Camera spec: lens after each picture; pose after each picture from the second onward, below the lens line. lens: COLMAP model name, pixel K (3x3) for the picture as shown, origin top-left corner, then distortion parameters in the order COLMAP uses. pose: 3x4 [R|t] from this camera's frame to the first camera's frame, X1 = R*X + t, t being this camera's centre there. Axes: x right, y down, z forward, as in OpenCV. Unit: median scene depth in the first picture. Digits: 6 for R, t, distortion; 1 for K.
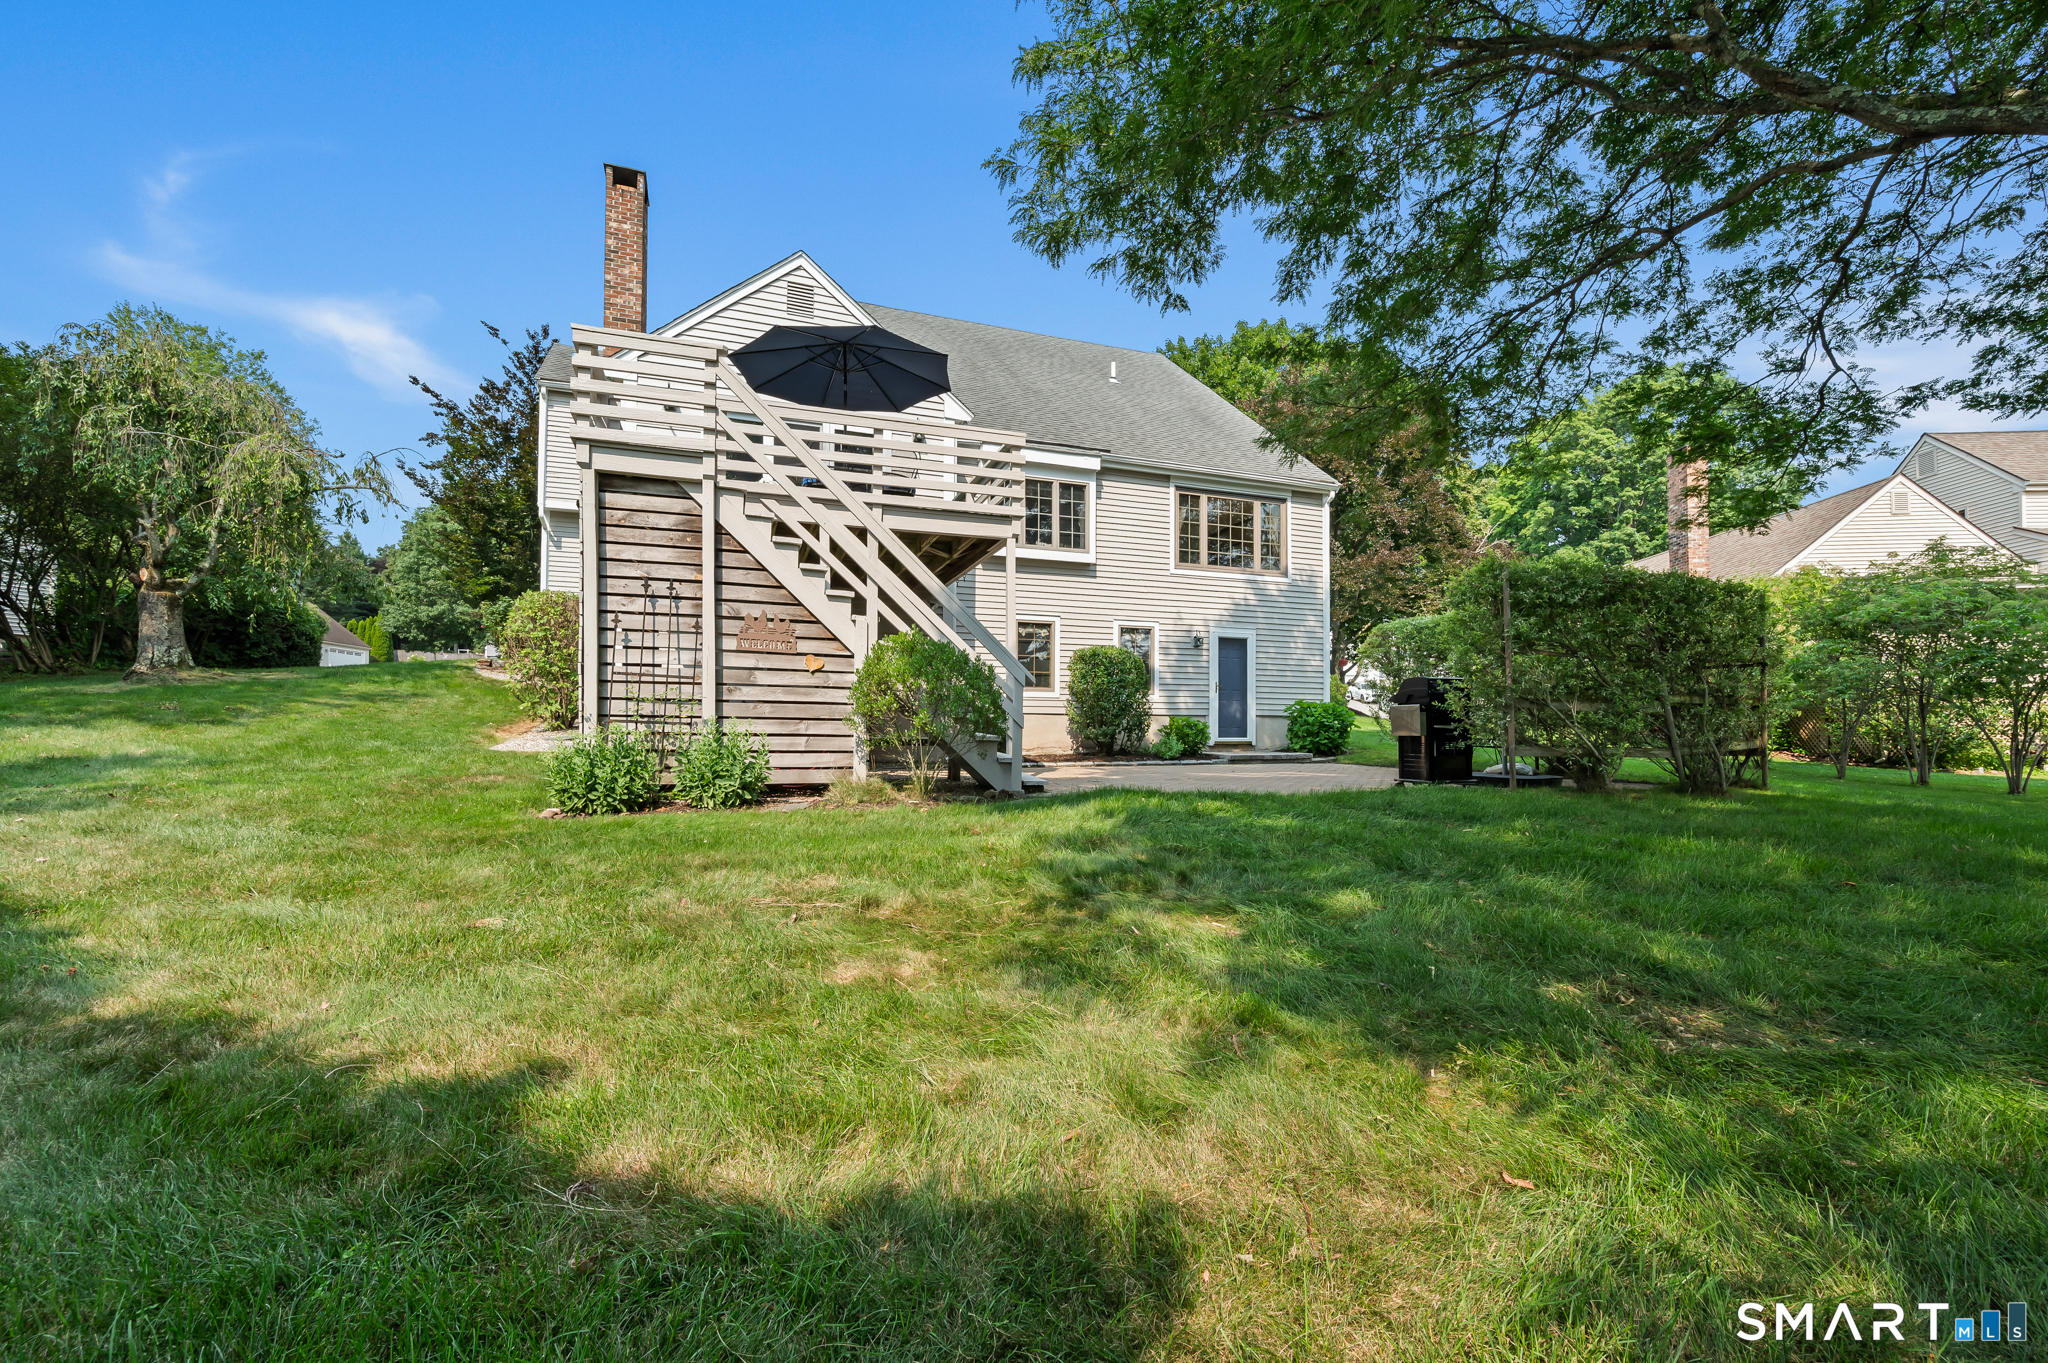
lens RADIAL K [[742.7, 0, 1077.3], [0, 742.7, 718.3], [0, 0, 1]] dist [-0.001400, 0.000112]
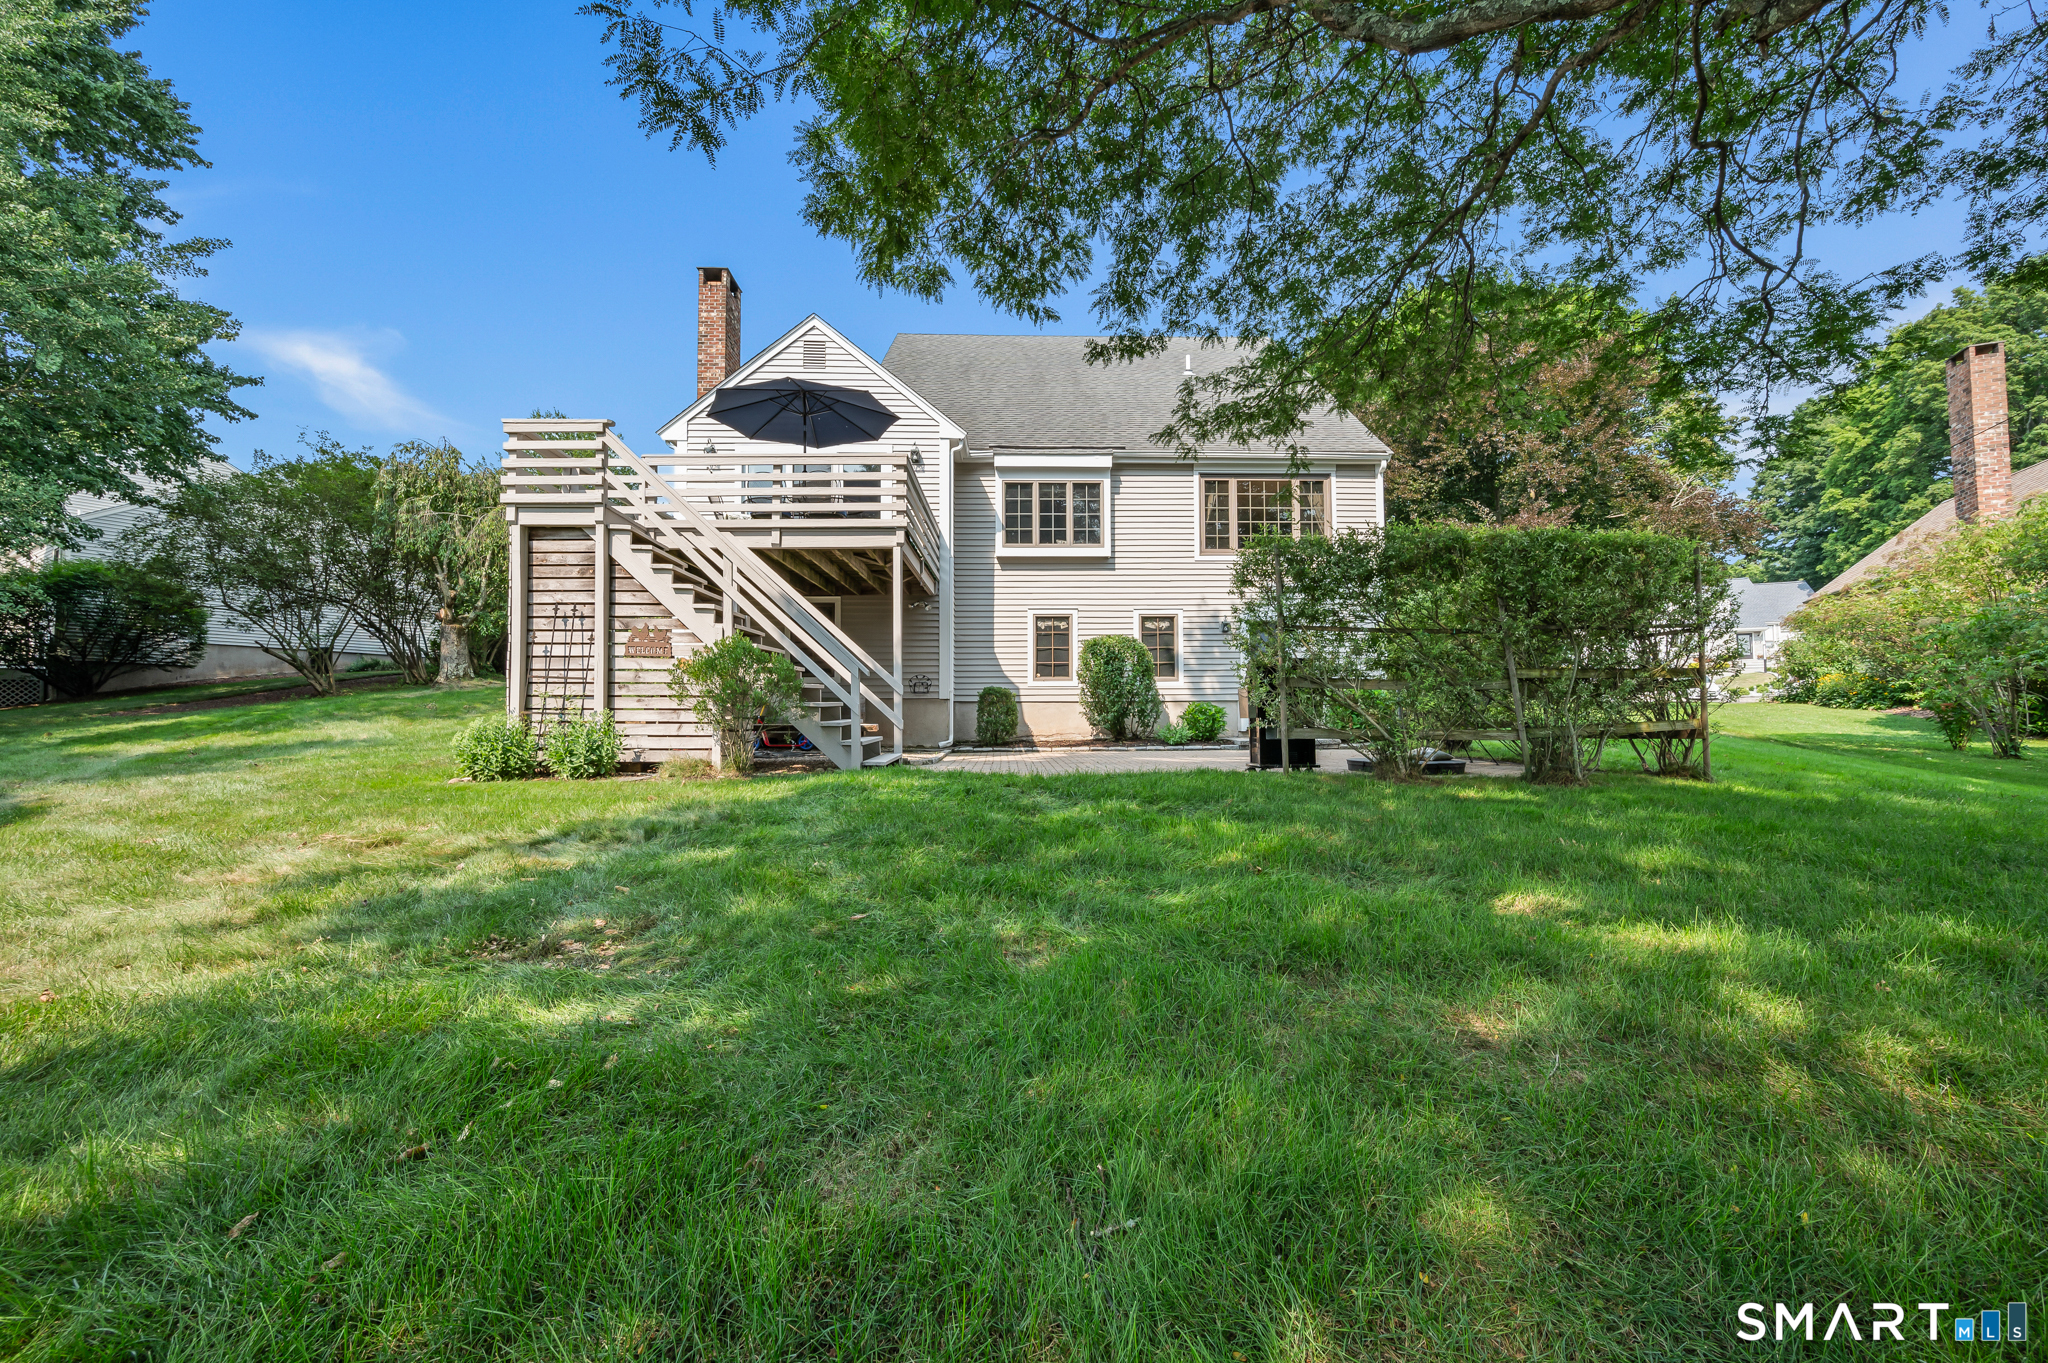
lens RADIAL K [[742.7, 0, 1134.3], [0, 742.7, 694.1], [0, 0, 1]] dist [-0.001400, 0.000112]
pose [[0.960203, -0.019028, -0.278656, 0.350579], [0.014129, 0.999709, -0.019577, 0.005307], [0.278947, 0.014861, 0.960191, 0.012759]]
